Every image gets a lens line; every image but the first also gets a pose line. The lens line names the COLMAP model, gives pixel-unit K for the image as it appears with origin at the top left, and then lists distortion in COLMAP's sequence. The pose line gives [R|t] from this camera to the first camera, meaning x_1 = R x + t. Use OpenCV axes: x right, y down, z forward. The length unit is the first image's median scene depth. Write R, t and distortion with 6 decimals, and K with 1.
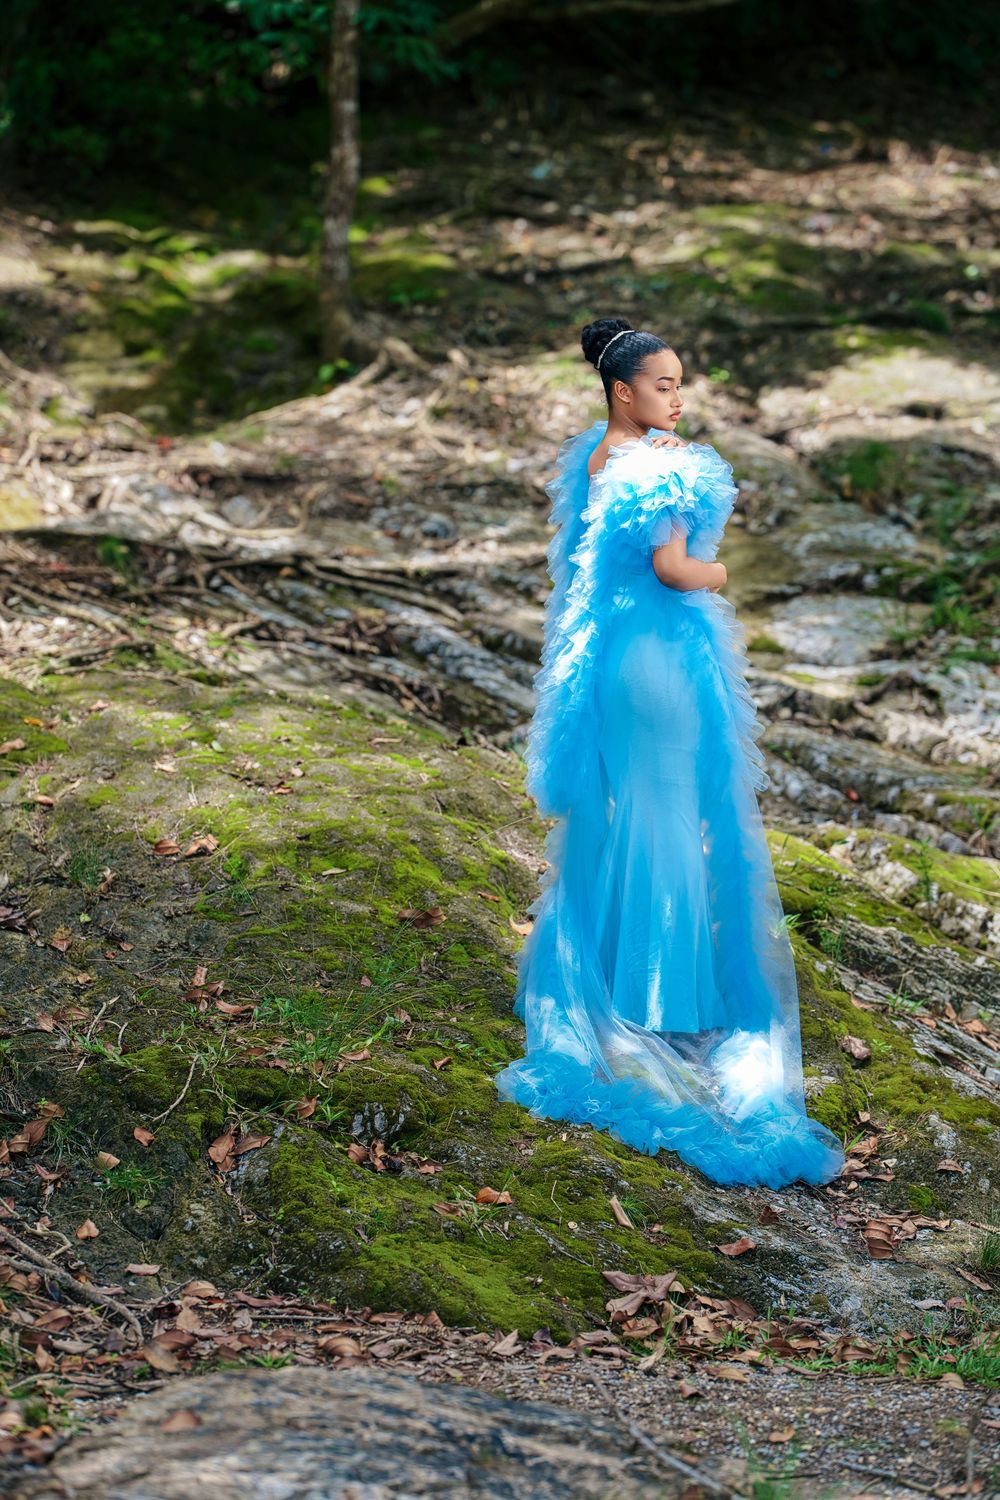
lens RADIAL K [[5782.4, 0, 466.1], [0, 5782.4, 754.2], [0, 0, 1]] dist [0.154931, -2.403157]
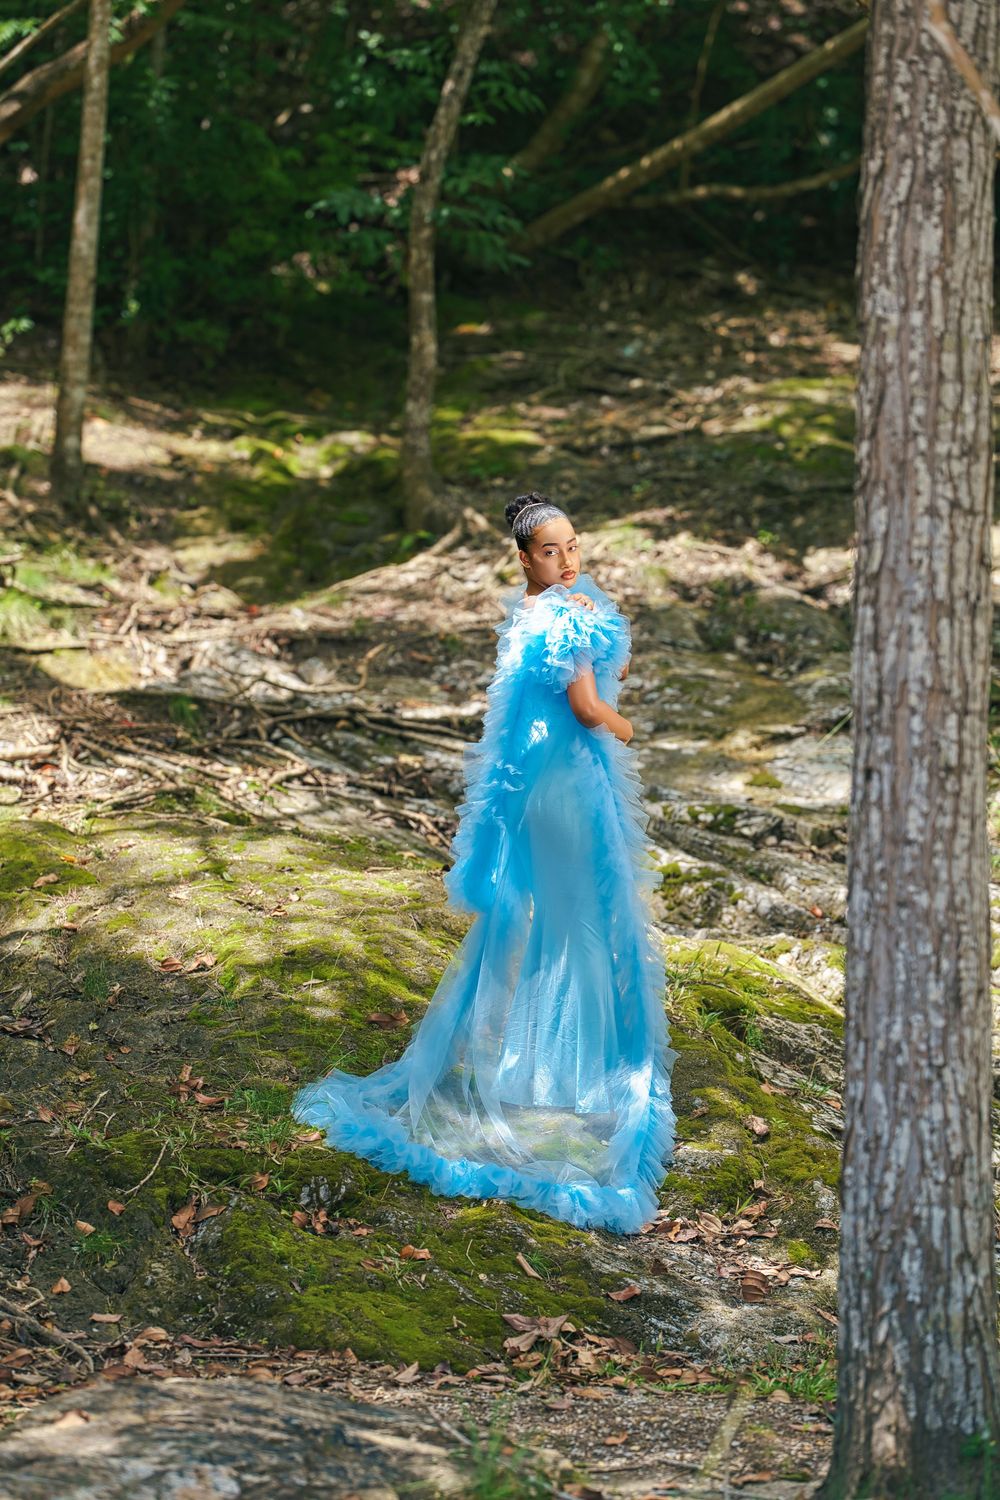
lens RADIAL K [[5782.4, 0, 466.1], [0, 5782.4, 754.2], [0, 0, 1]] dist [0.154931, -2.403157]
pose [[0.998574, -0.021036, -0.049057, 0.063948], [0.019640, 0.999393, -0.028759, 0.008775], [0.049632, 0.027754, 0.998382, -0.137255]]
